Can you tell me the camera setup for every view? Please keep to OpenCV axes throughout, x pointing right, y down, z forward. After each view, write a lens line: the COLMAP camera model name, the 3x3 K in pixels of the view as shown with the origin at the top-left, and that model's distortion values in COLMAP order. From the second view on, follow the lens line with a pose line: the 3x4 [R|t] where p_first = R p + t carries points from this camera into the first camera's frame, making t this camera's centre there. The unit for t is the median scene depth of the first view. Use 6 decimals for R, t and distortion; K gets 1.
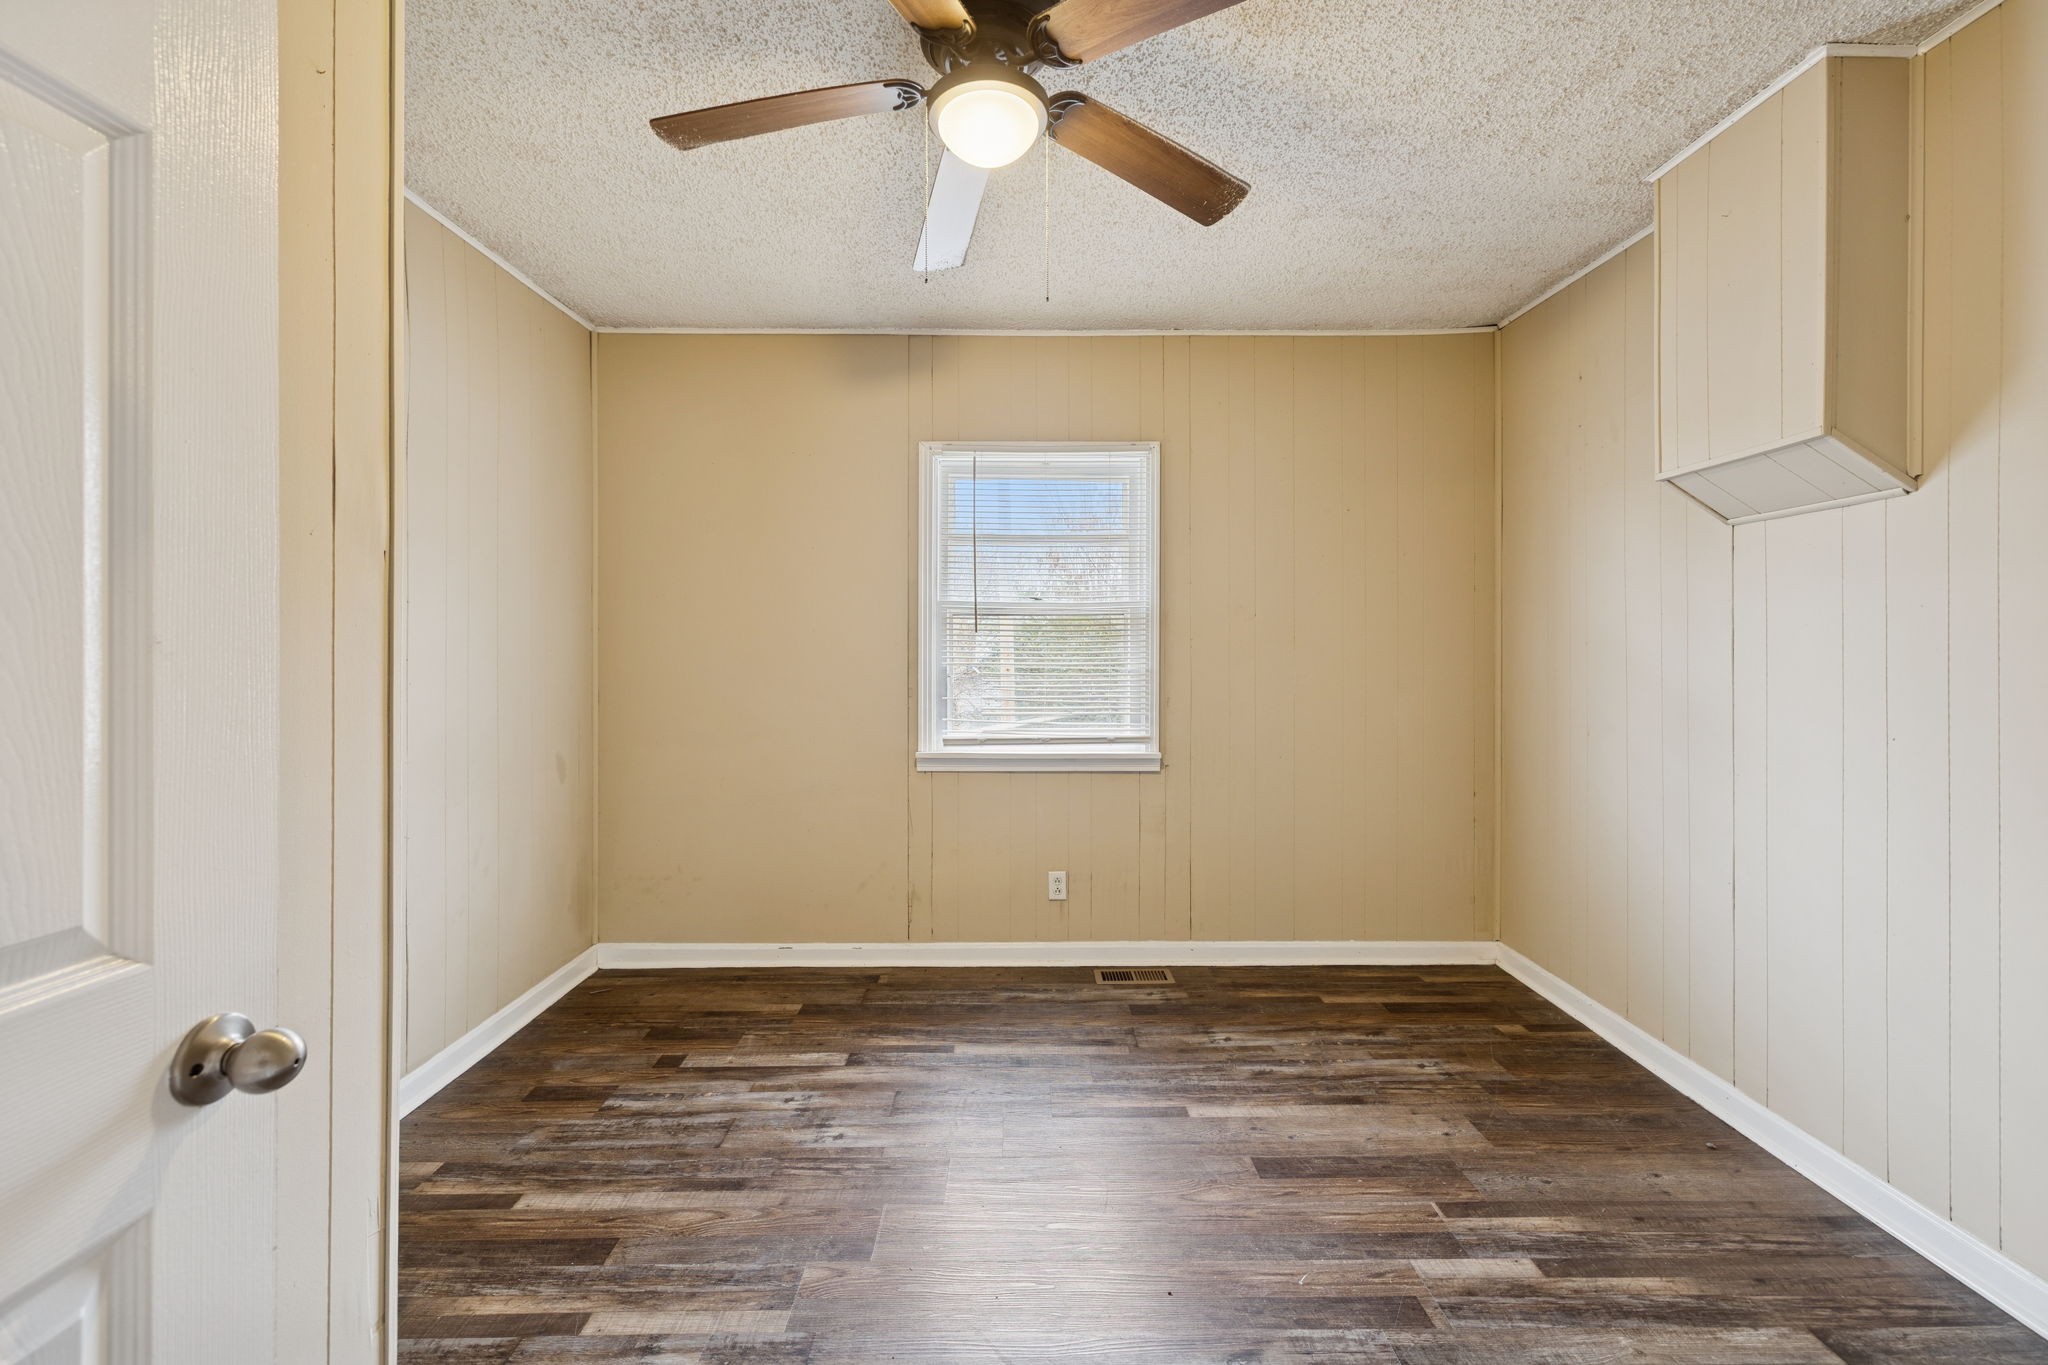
lens RADIAL K [[874.2, 0, 1029.6], [0, 874.2, 640.9], [0, 0, 1]] dist [-0.001655, 0.000015]
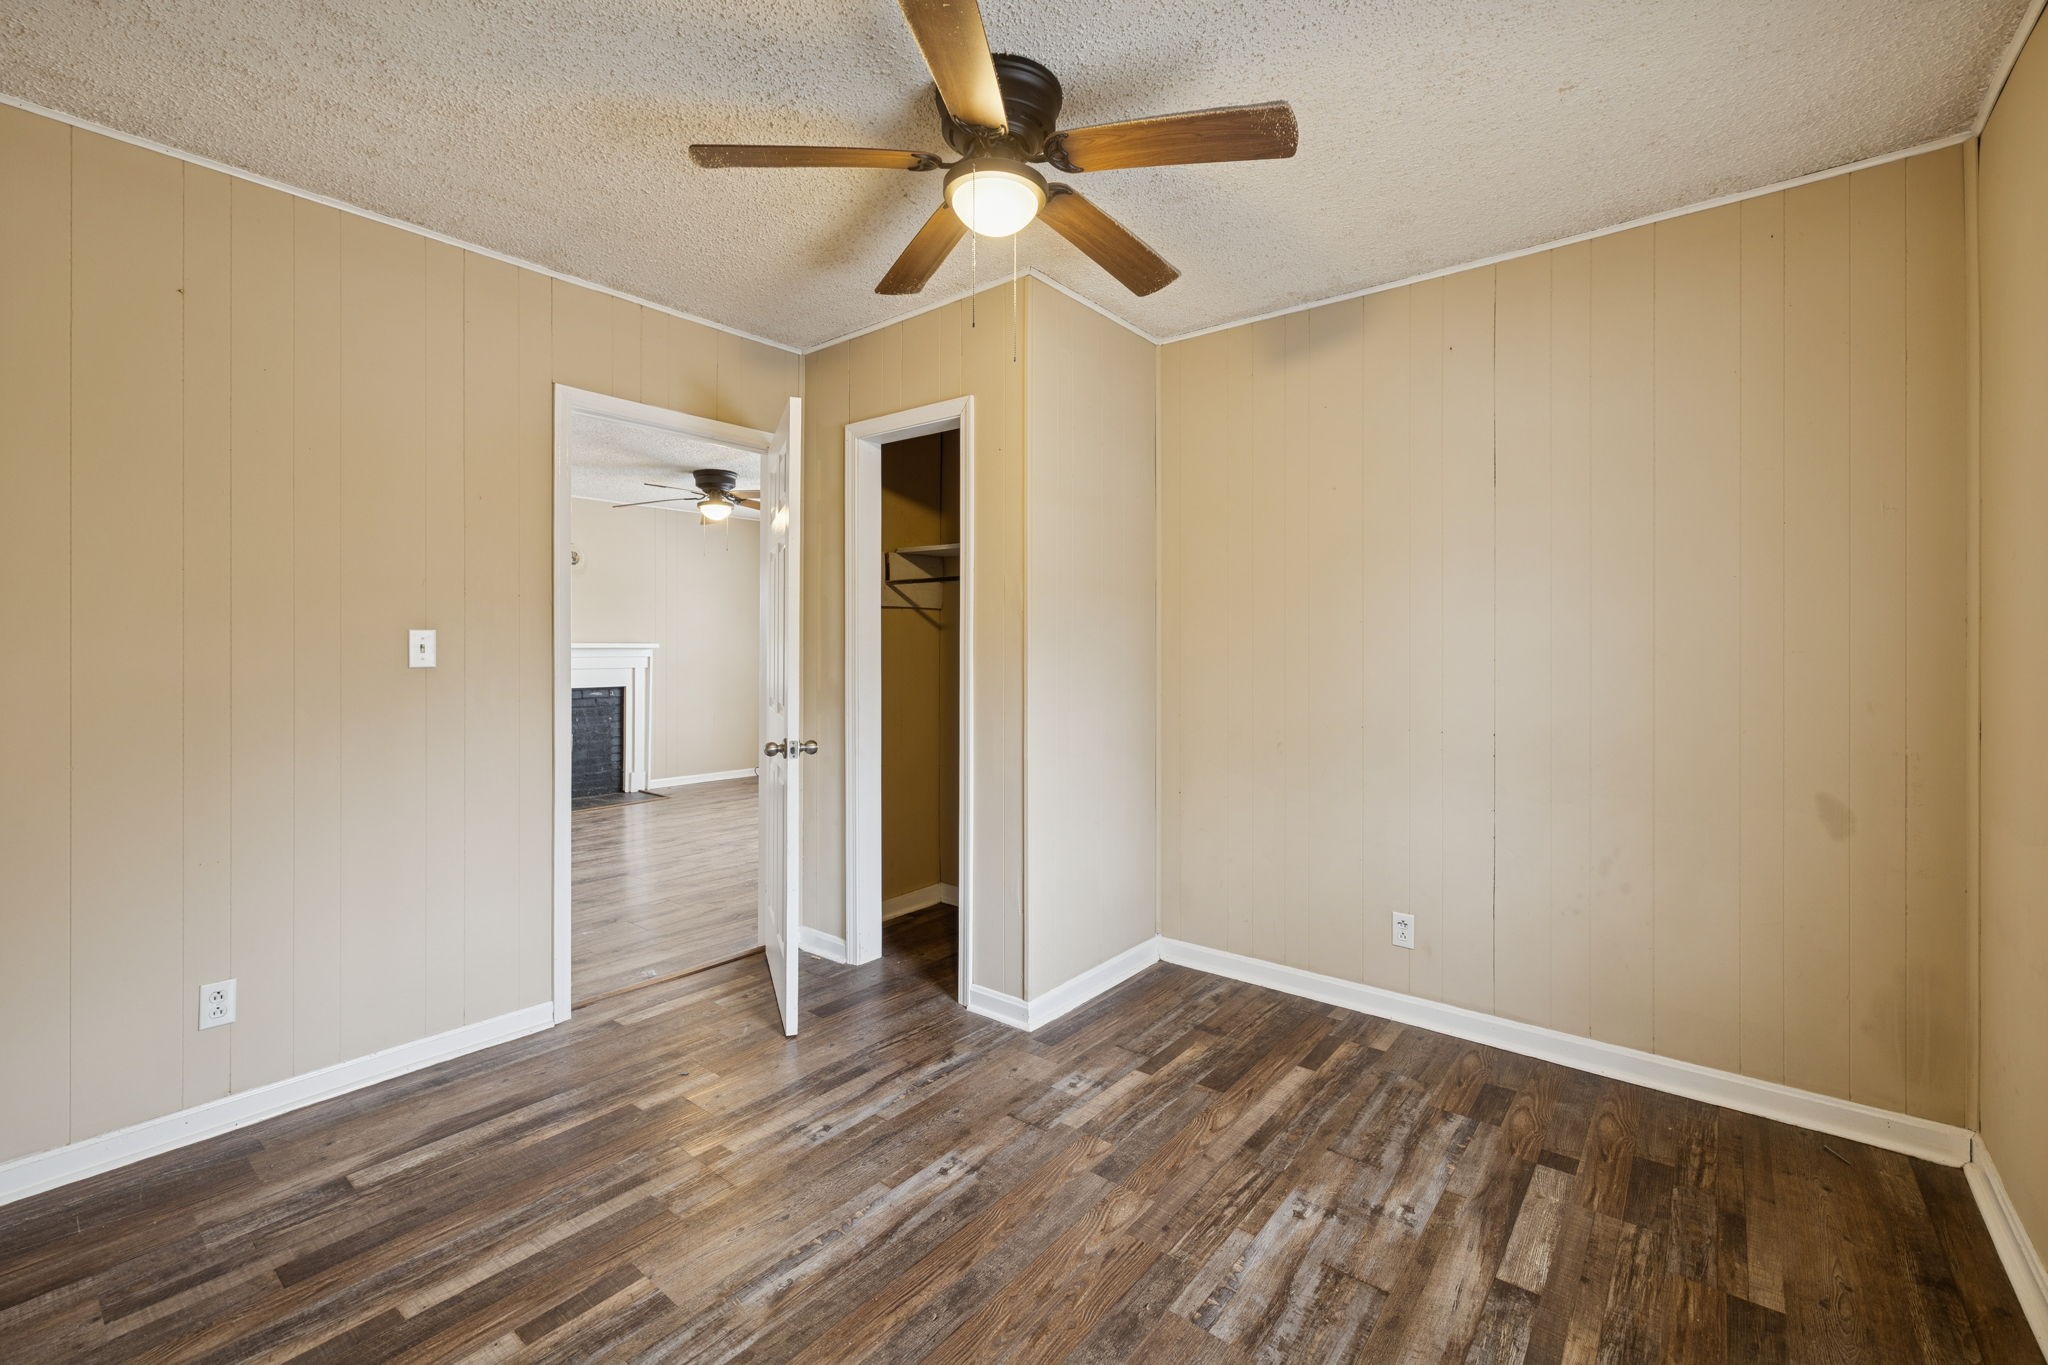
lens RADIAL K [[856.1, 0, 1025.6], [0, 856.1, 652.0], [0, 0, 1]] dist [-0.001775, 0.000691]
pose [[-0.636305, 0.003955, -0.771427, 0.595665], [0.003891, 0.999991, 0.001917, 0.004287], [0.771428, -0.001781, -0.636314, 1.303165]]
